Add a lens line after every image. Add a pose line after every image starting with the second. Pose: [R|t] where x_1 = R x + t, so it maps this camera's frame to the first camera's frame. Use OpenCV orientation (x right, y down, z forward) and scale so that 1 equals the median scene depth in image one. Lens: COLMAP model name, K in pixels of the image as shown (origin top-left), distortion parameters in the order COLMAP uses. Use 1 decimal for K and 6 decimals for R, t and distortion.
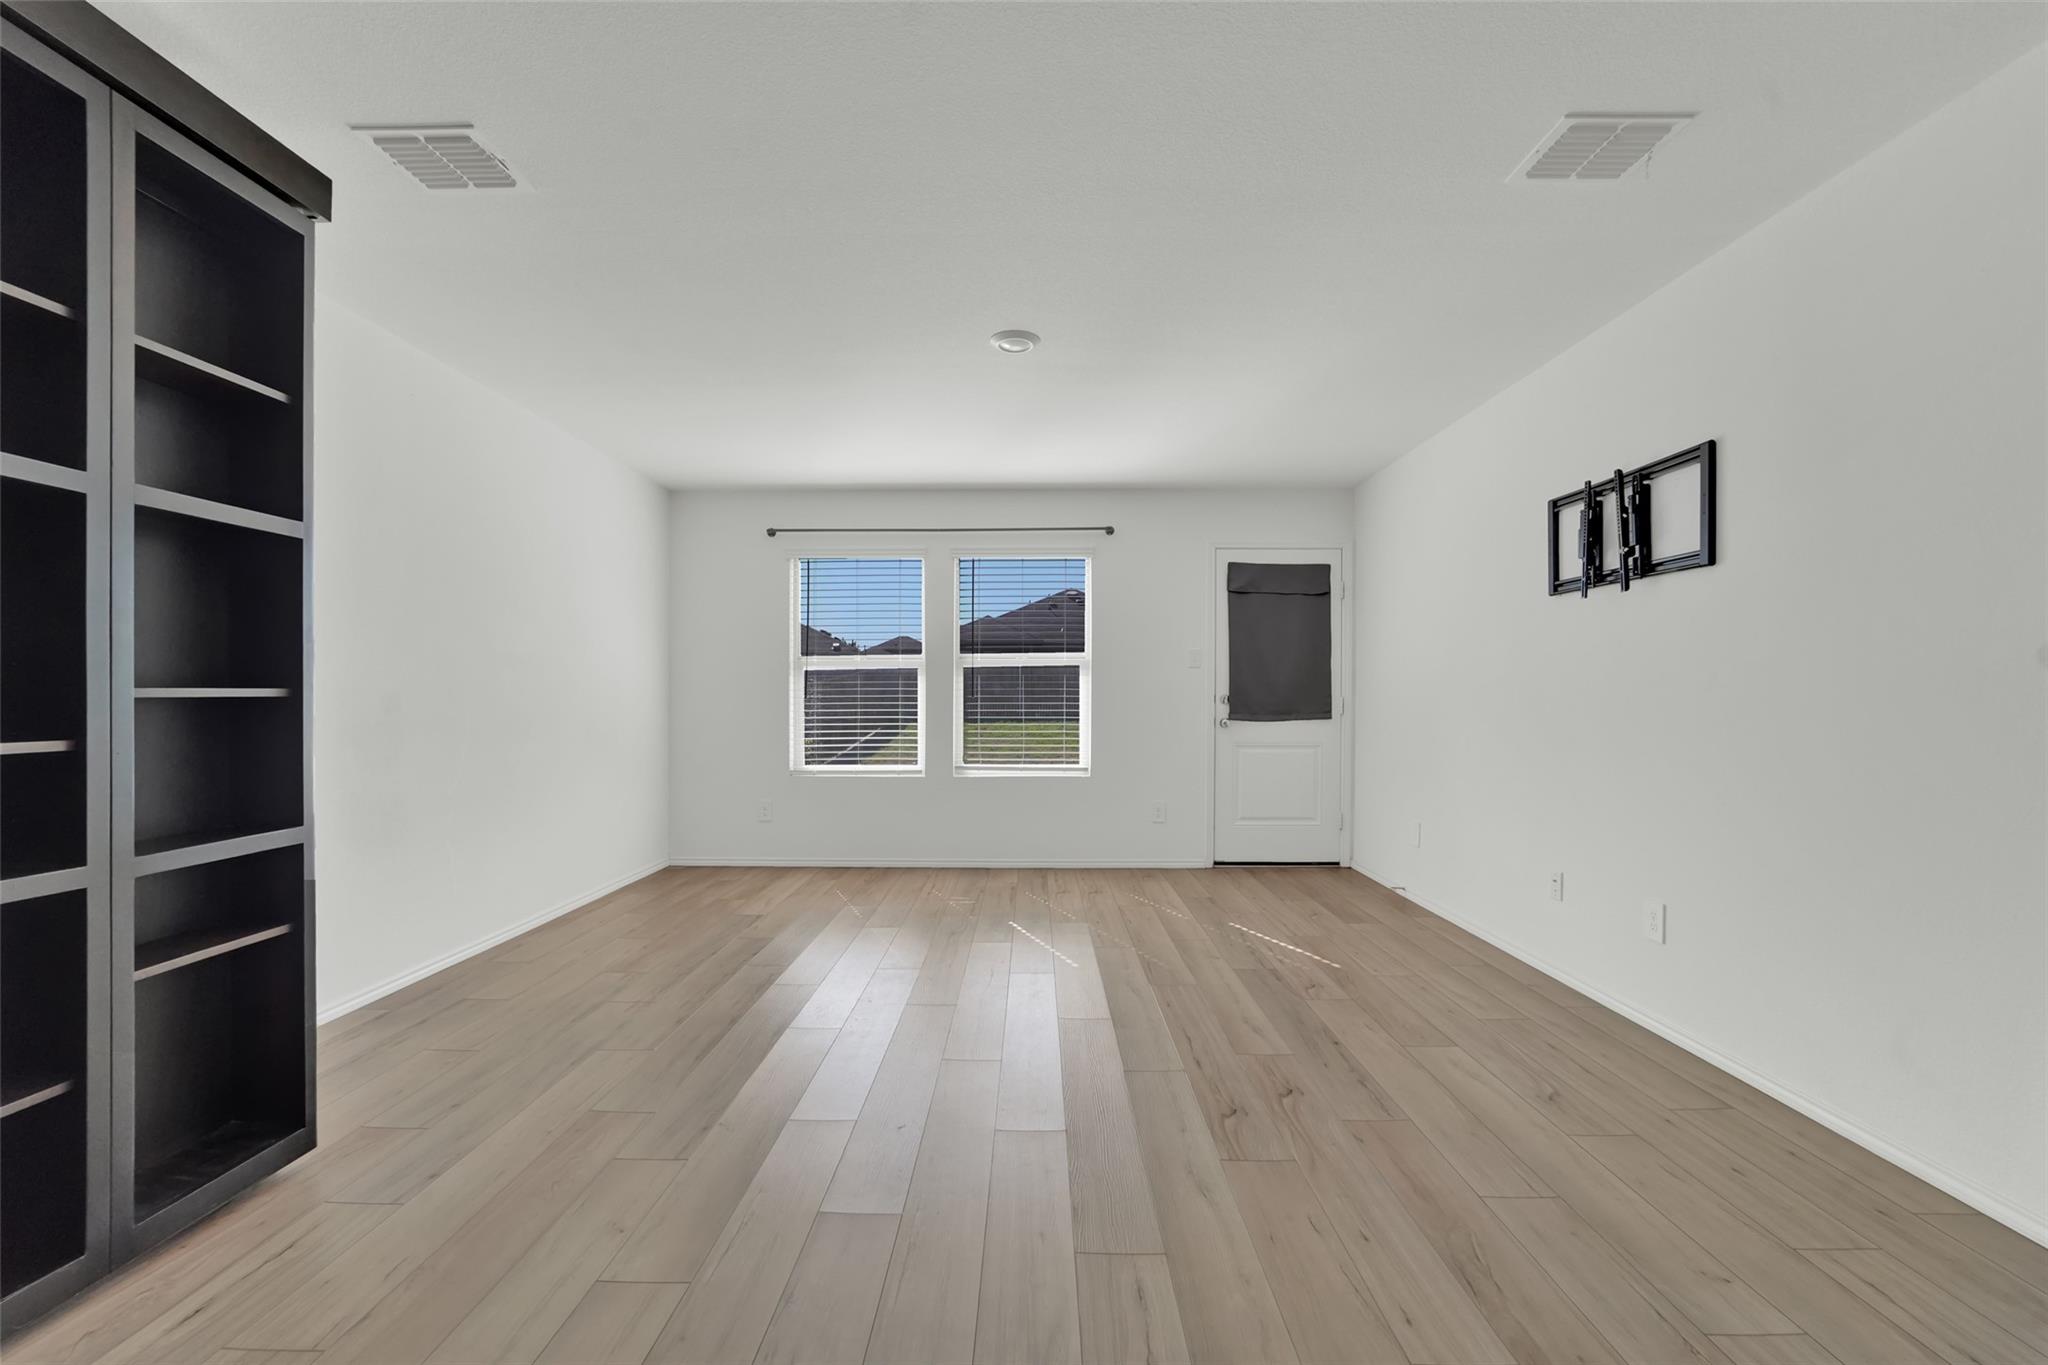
lens RADIAL K [[846.7, 0, 1020.7], [0, 846.7, 700.2], [0, 0, 1]] dist [-0.001719, 0.000054]
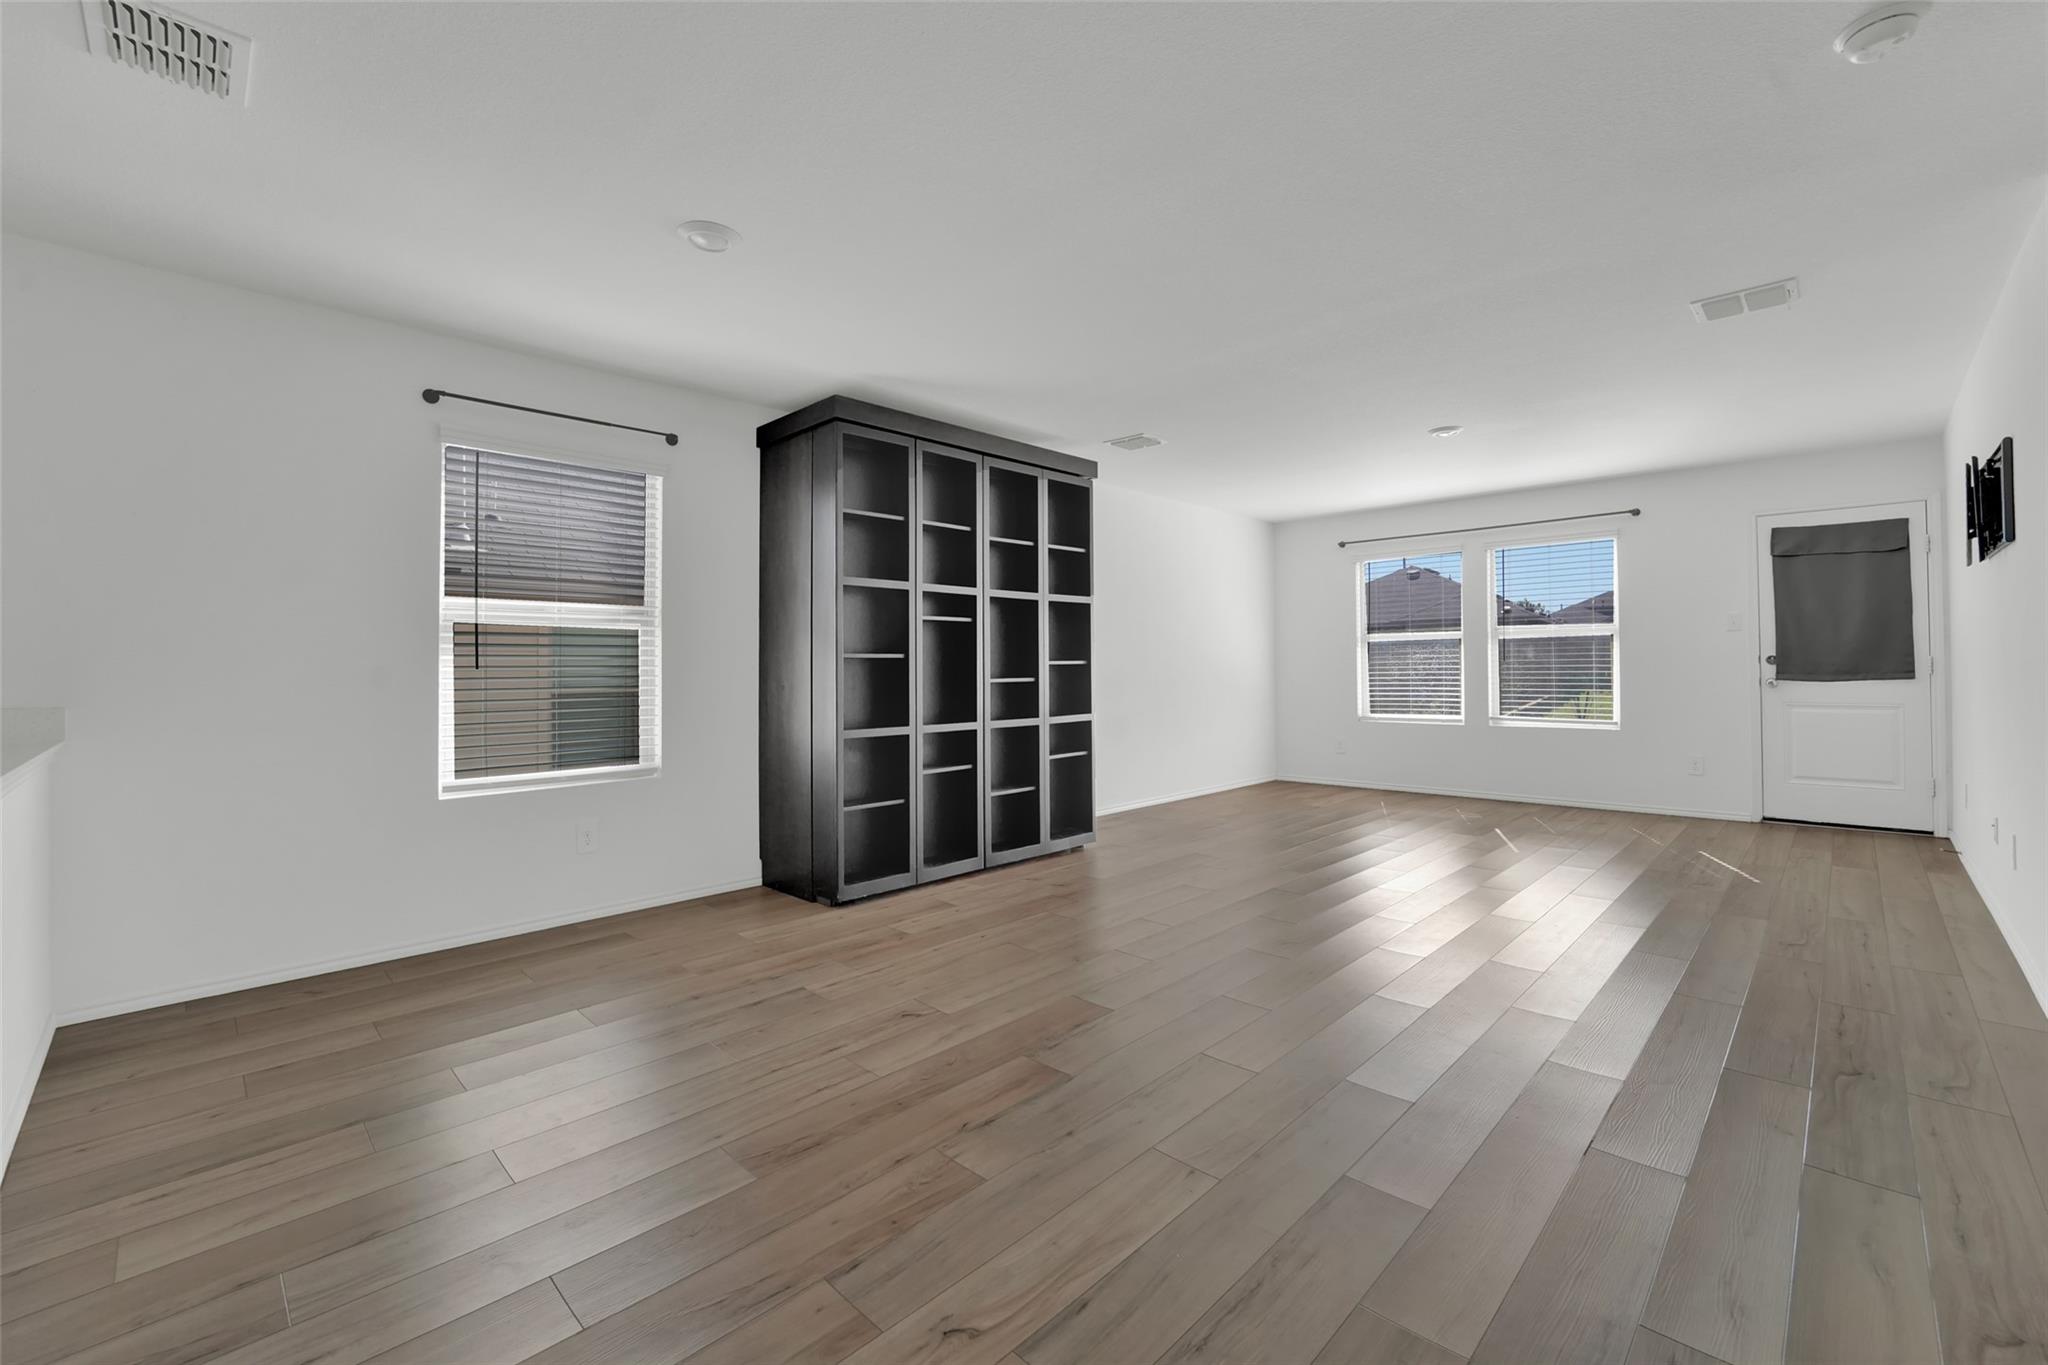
lens RADIAL K [[848.6, 0, 1023.6], [0, 848.6, 660.1], [0, 0, 1]] dist [-0.013711, -0.000429]
pose [[0.718676, -0.014851, -0.695186, 0.447519], [0.007289, 0.999878, -0.013826, 0.009524], [0.695307, 0.004869, 0.718697, -0.558592]]
